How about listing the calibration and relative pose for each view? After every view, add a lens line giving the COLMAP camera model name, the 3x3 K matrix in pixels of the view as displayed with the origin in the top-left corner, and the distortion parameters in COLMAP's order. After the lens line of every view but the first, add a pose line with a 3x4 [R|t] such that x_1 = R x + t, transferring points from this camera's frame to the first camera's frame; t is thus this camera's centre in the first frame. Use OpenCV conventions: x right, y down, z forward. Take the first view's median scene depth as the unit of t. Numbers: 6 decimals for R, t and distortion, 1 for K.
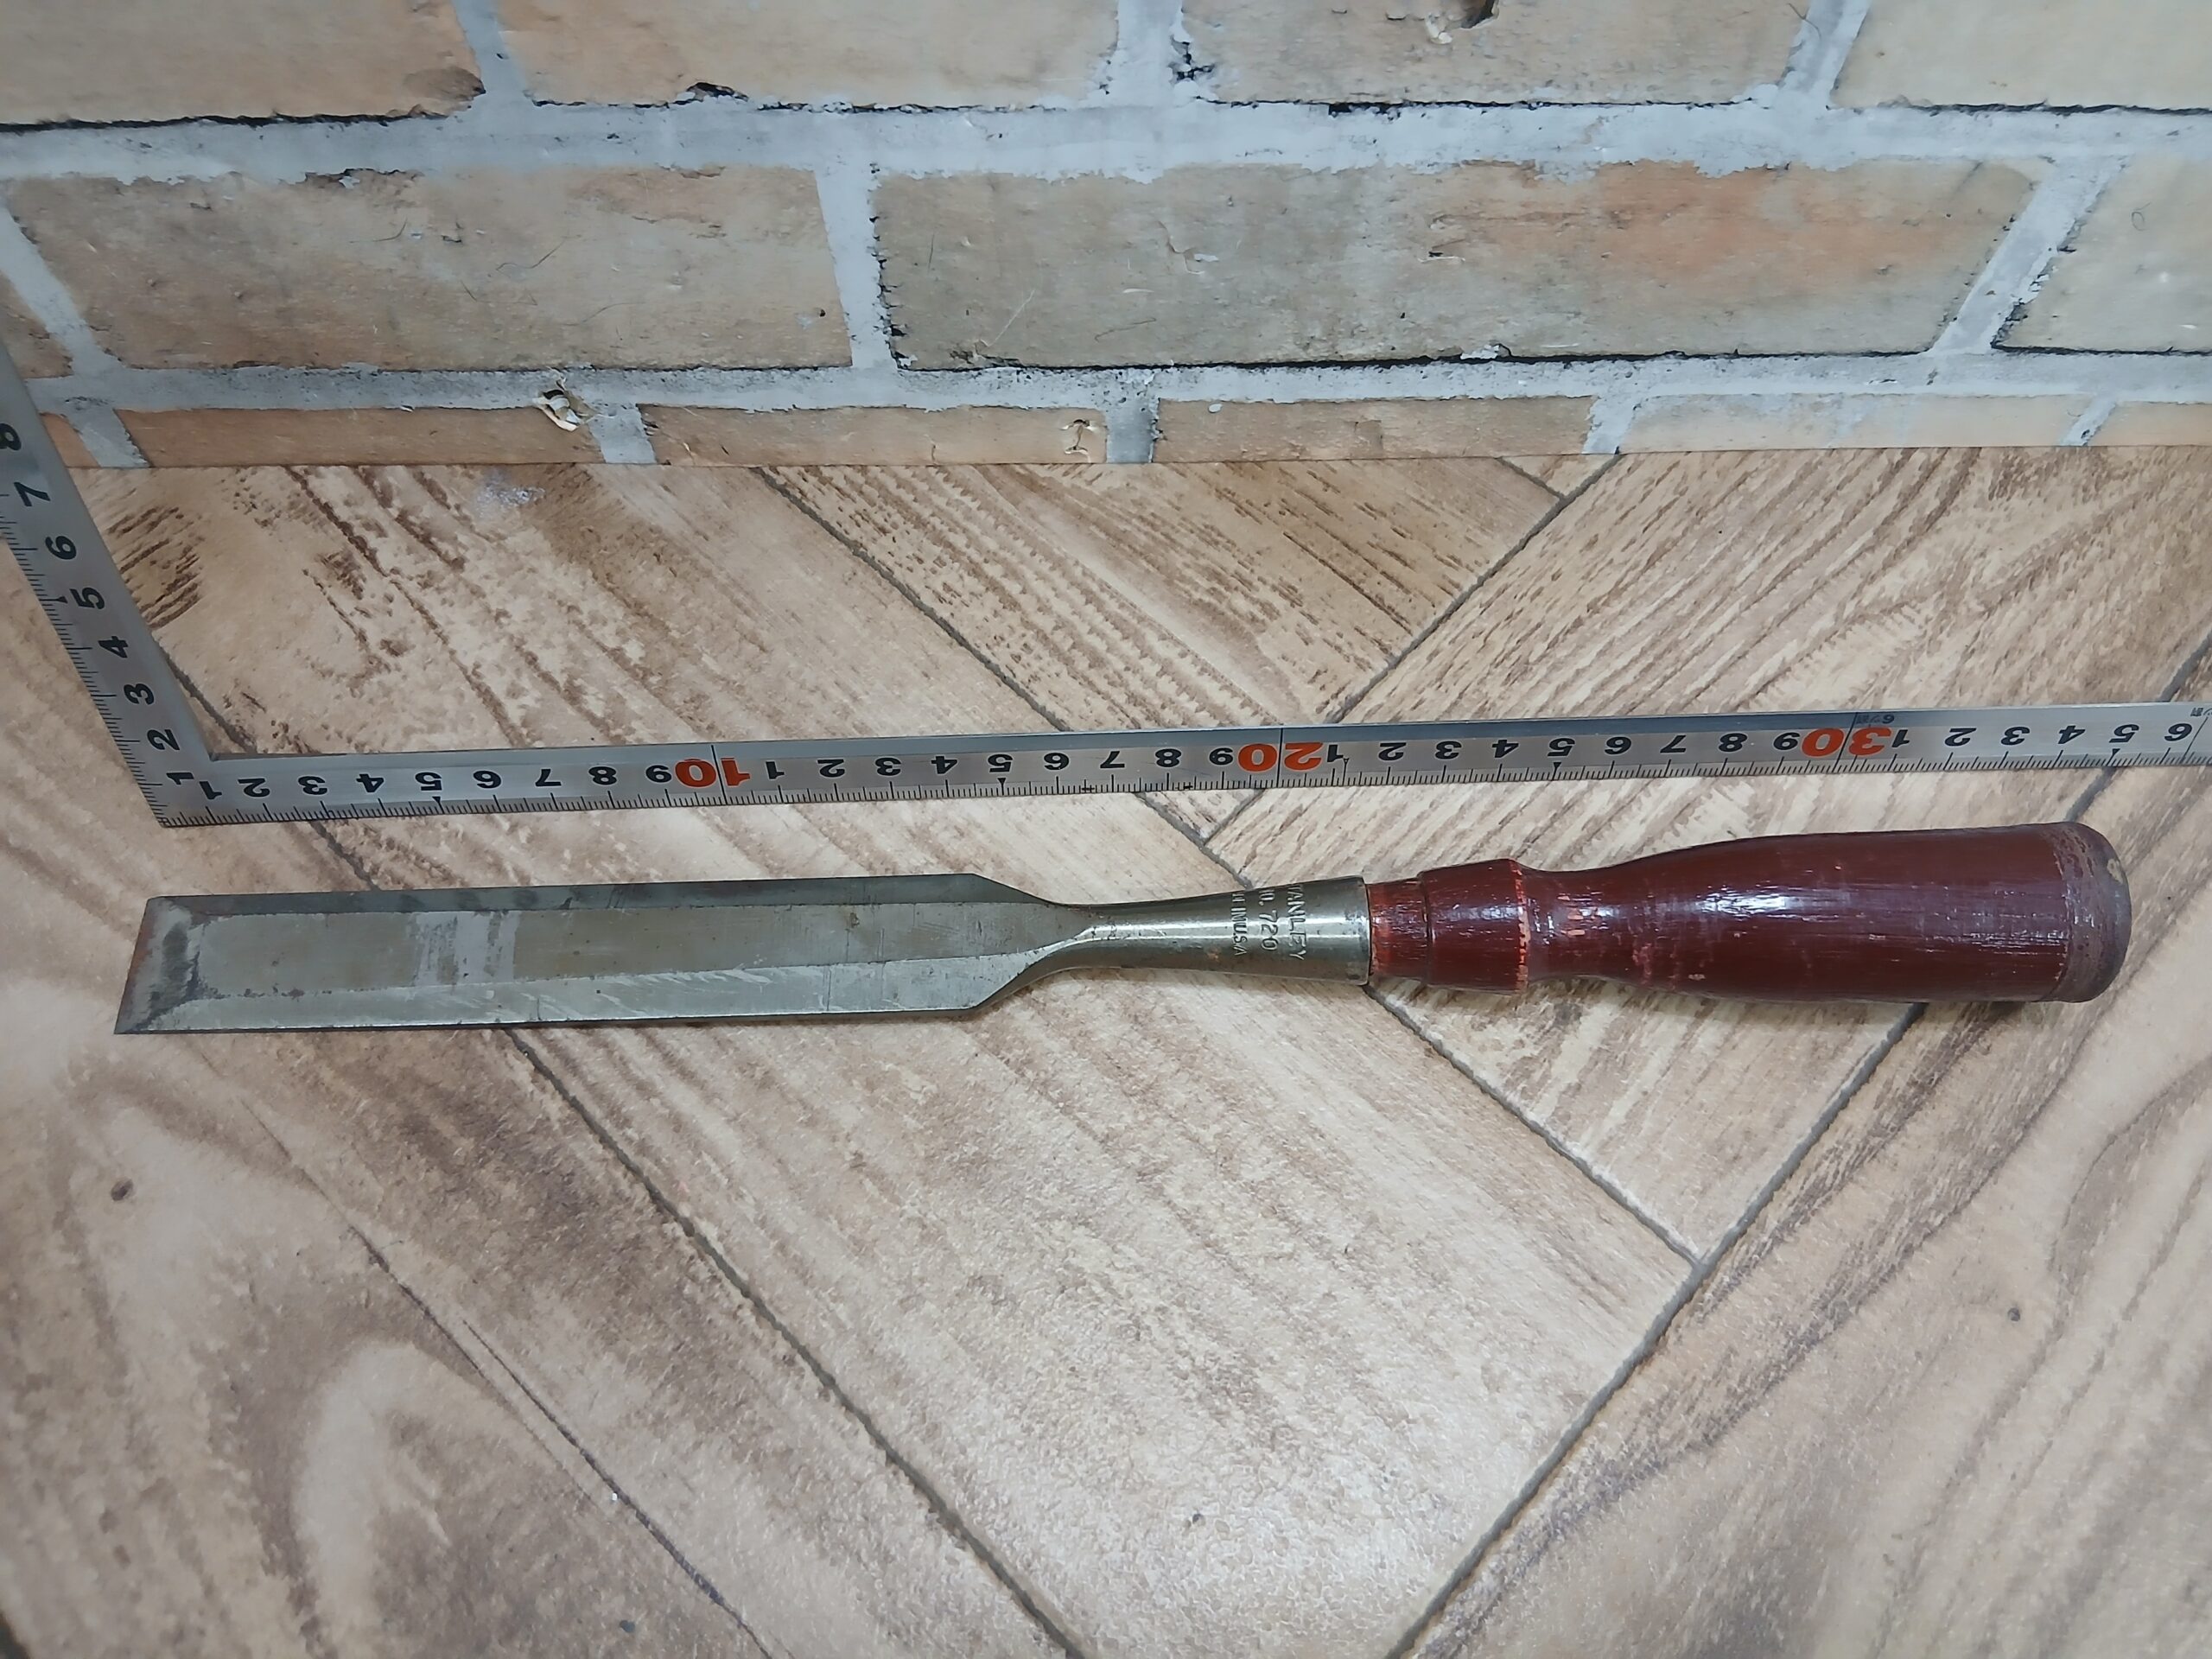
lens RADIAL K [[1682.3, 0, 1098.0], [0, 1682.3, 823.1], [0, 0, 1]] dist [0.107145, -0.163234]
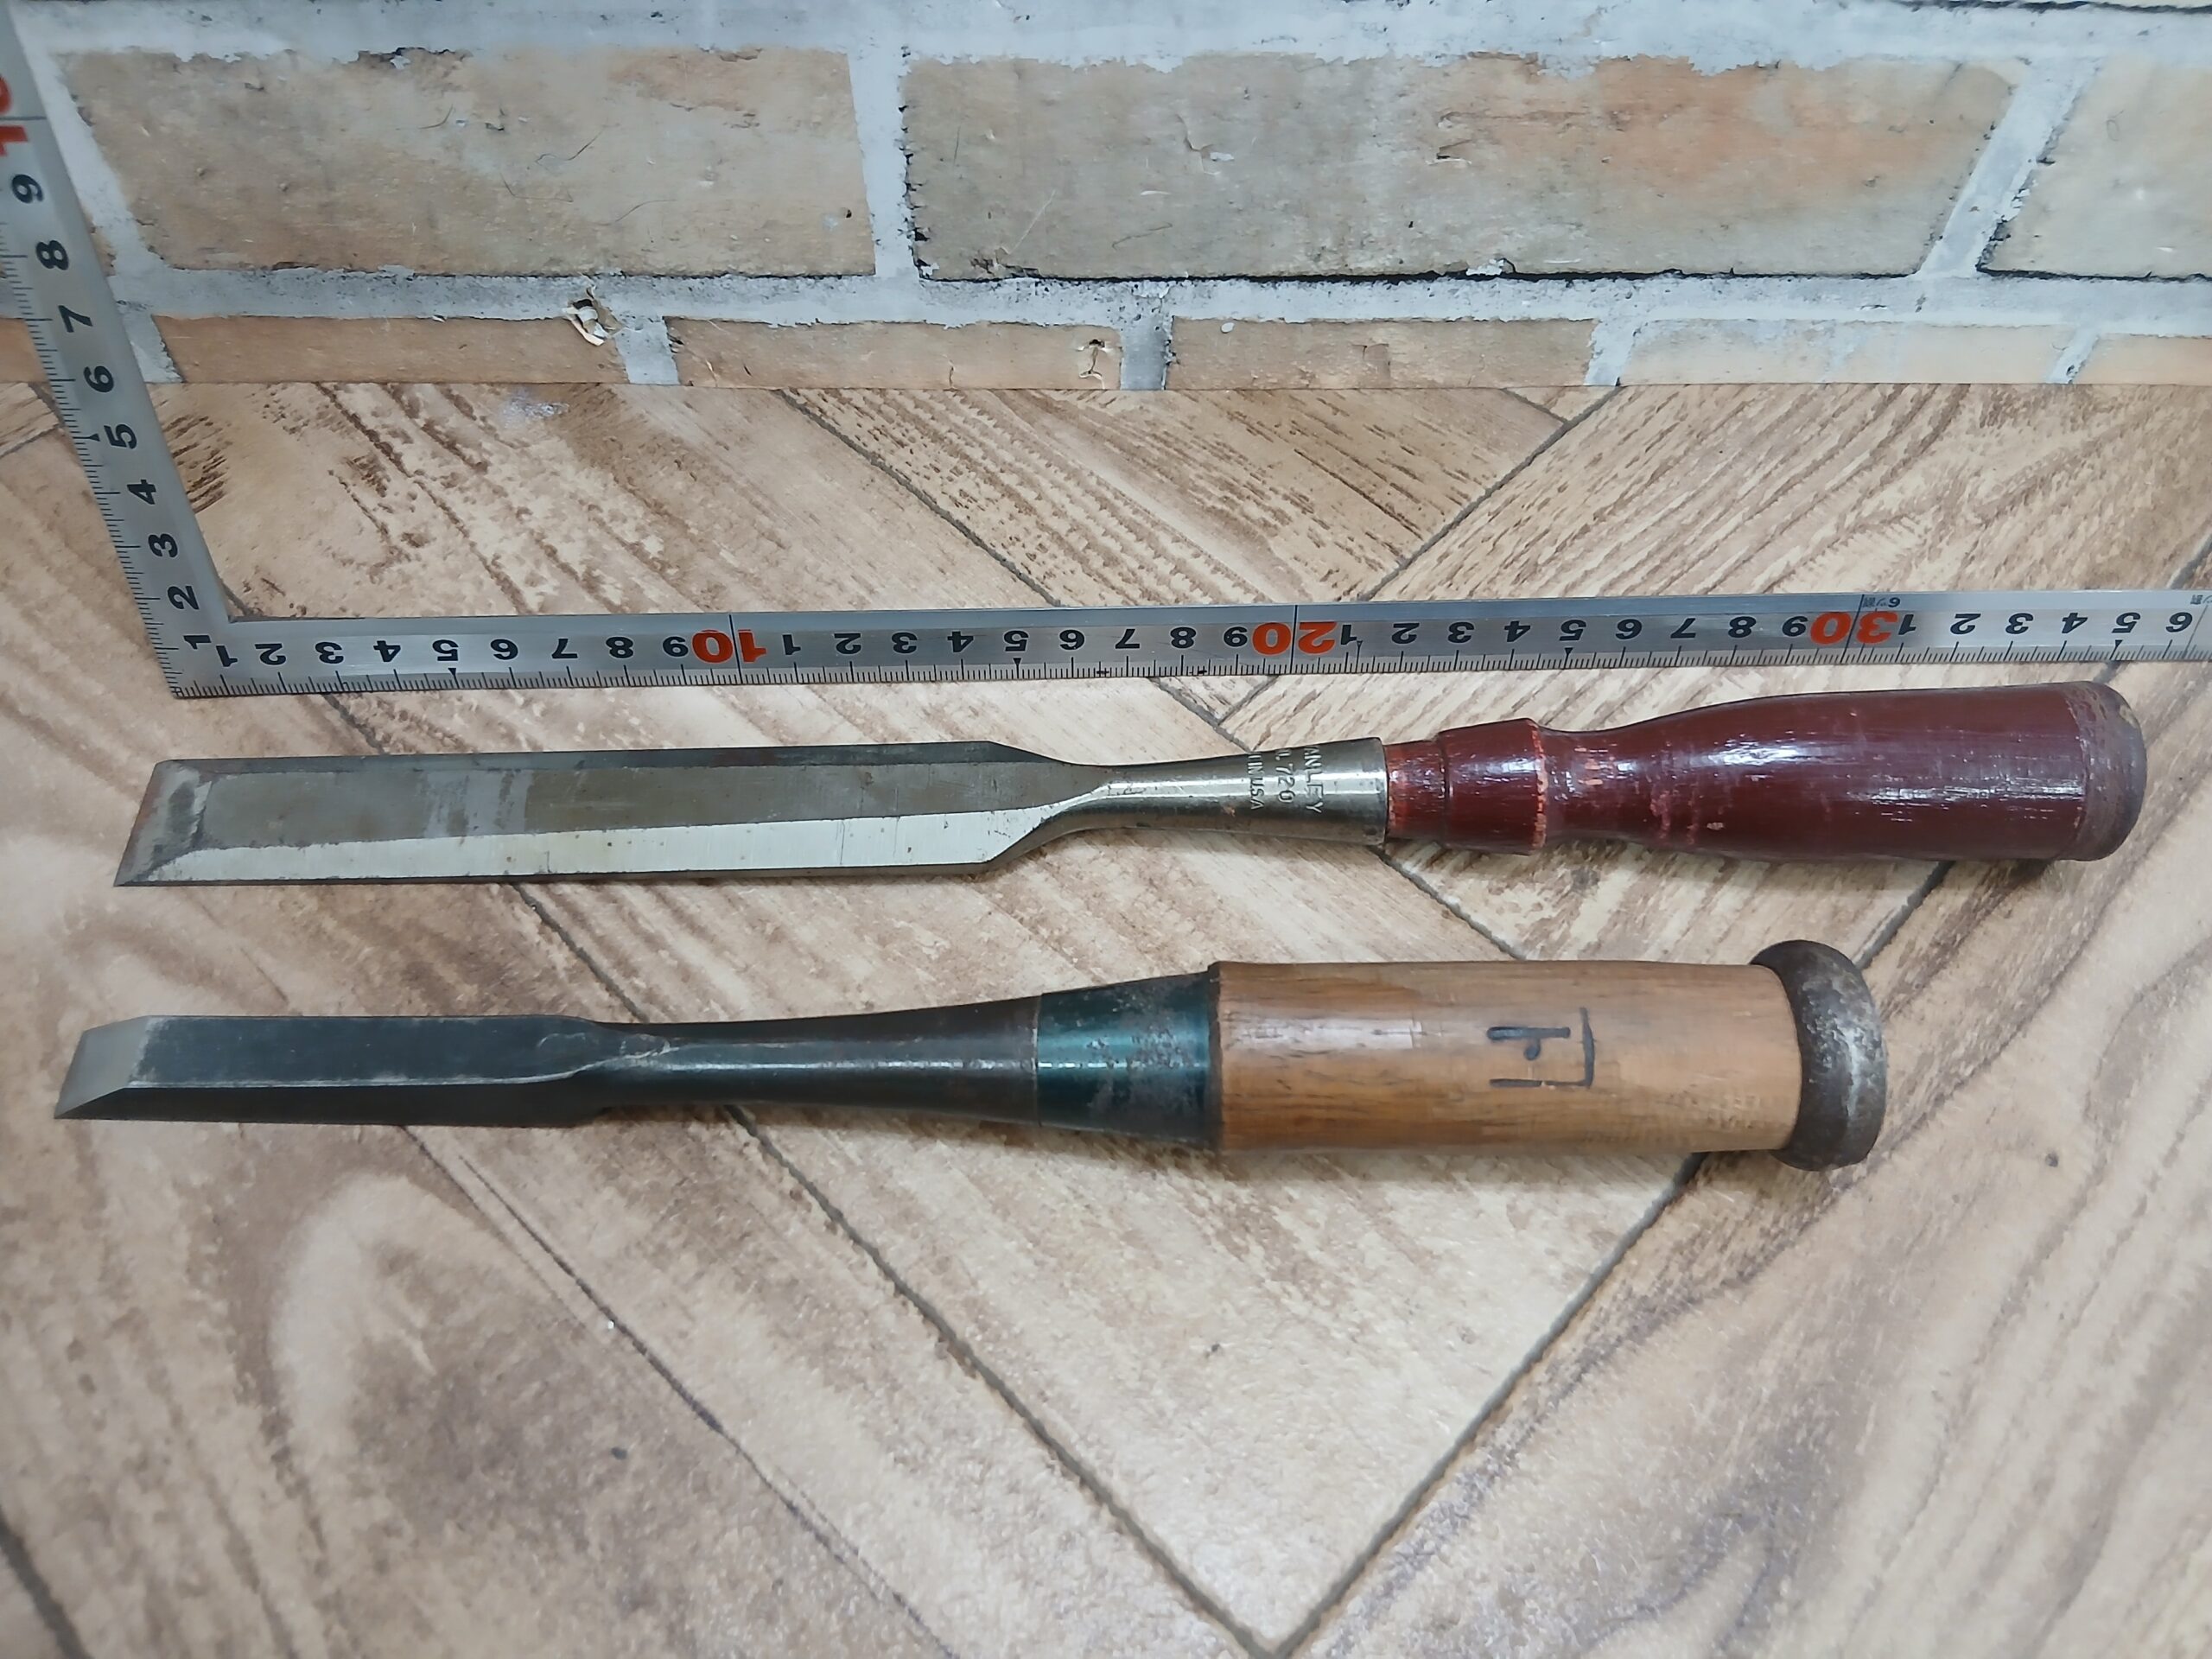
lens RADIAL K [[1682.3, 0, 1100.7], [0, 1682.3, 808.4], [0, 0, 1]] dist [0.107145, -0.163234]
pose [[0.999924, 0.009160, 0.008232, -0.015651], [-0.008215, 0.994092, -0.108233, 0.181307], [-0.009175, 0.108157, 0.994091, 0.011188]]
